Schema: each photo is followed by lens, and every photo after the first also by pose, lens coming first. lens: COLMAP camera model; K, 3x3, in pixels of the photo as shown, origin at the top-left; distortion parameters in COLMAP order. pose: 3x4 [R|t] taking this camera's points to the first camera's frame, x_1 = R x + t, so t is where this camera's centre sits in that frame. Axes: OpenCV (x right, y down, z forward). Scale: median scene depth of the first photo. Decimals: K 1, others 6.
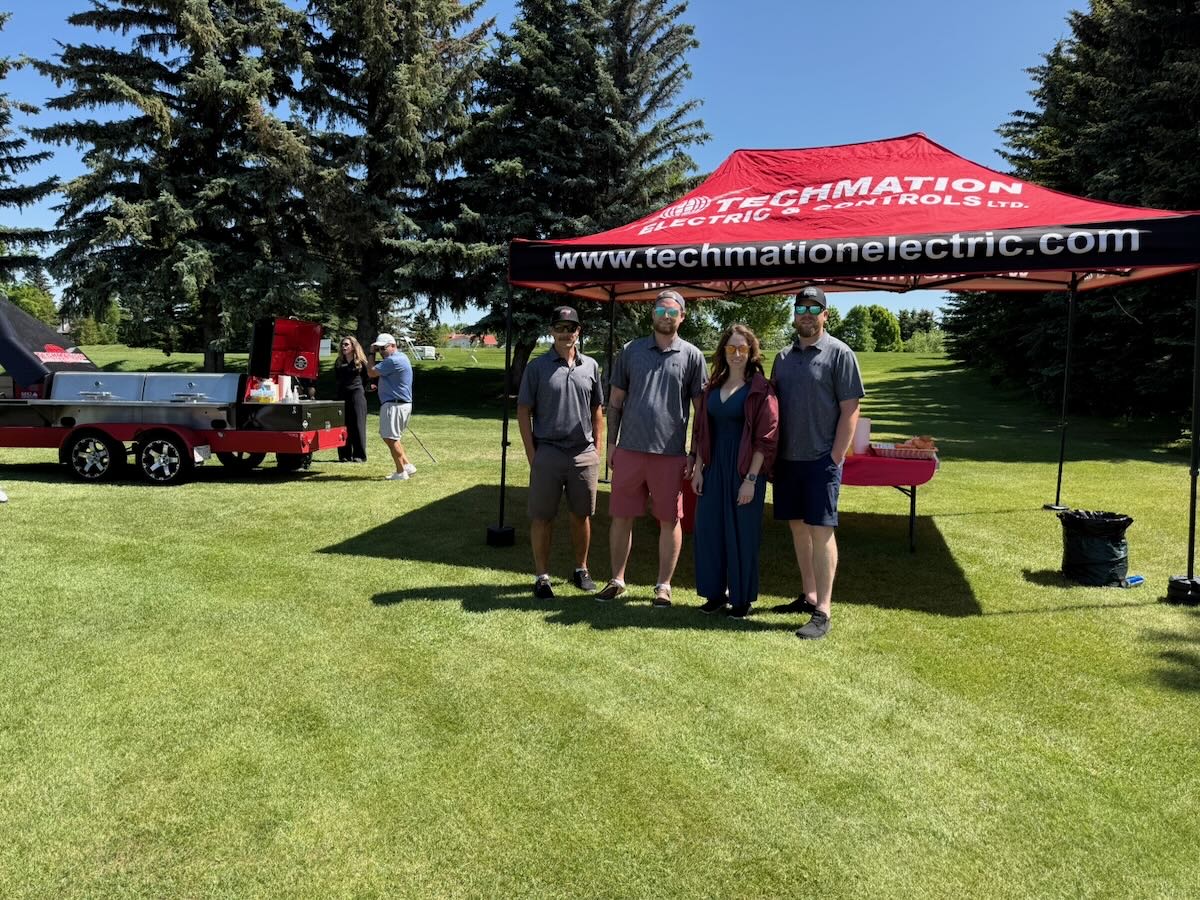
lens RADIAL K [[837.8, 0, 602.0], [0, 837.8, 450.6], [0, 0, 1]] dist [-0.002283, 0.001269]
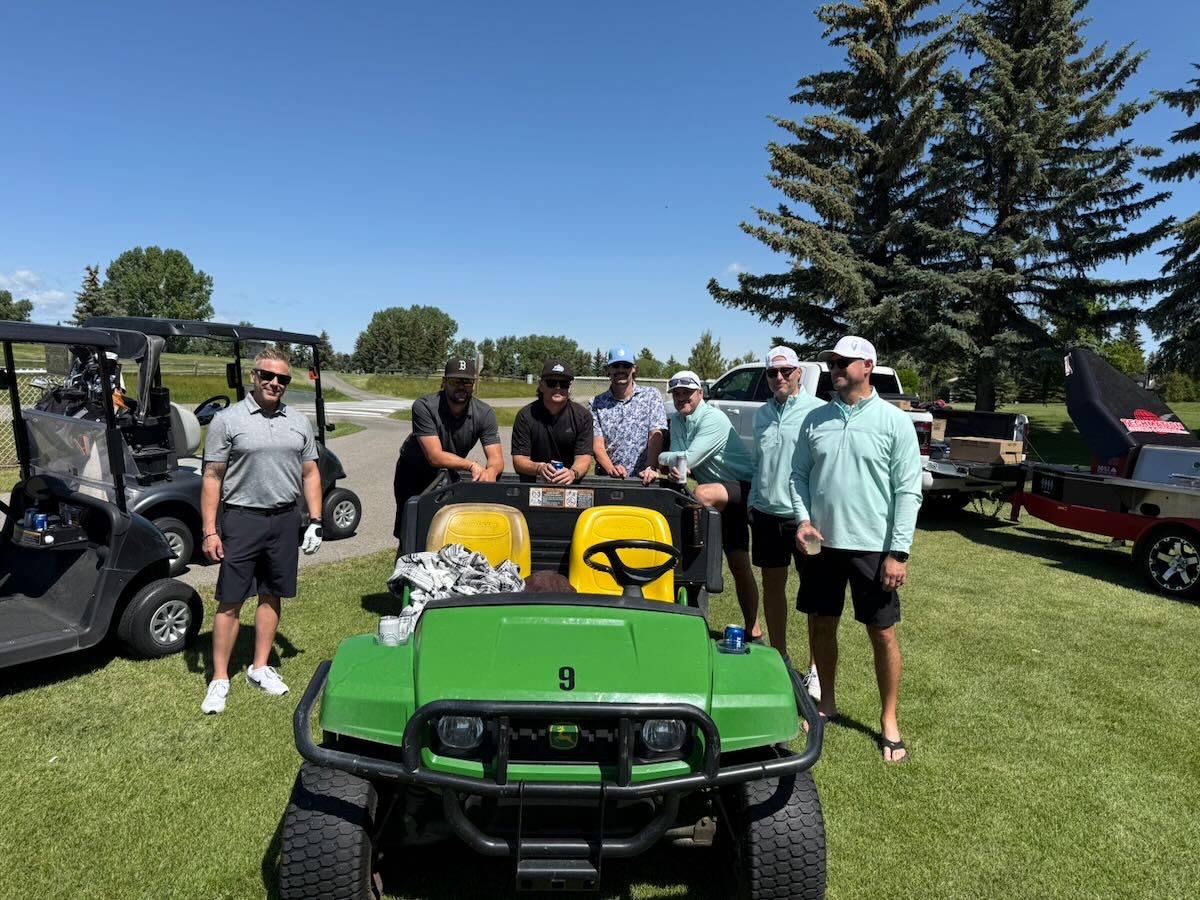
lens RADIAL K [[837.8, 0, 601.9], [0, 837.8, 451.7], [0, 0, 1]] dist [-0.002283, 0.001269]
pose [[0.414747, 0.076318, -0.906730, -0.077591], [-0.133961, 0.990740, 0.022114, -0.019295], [0.900022, 0.112295, 0.421130, 0.109135]]
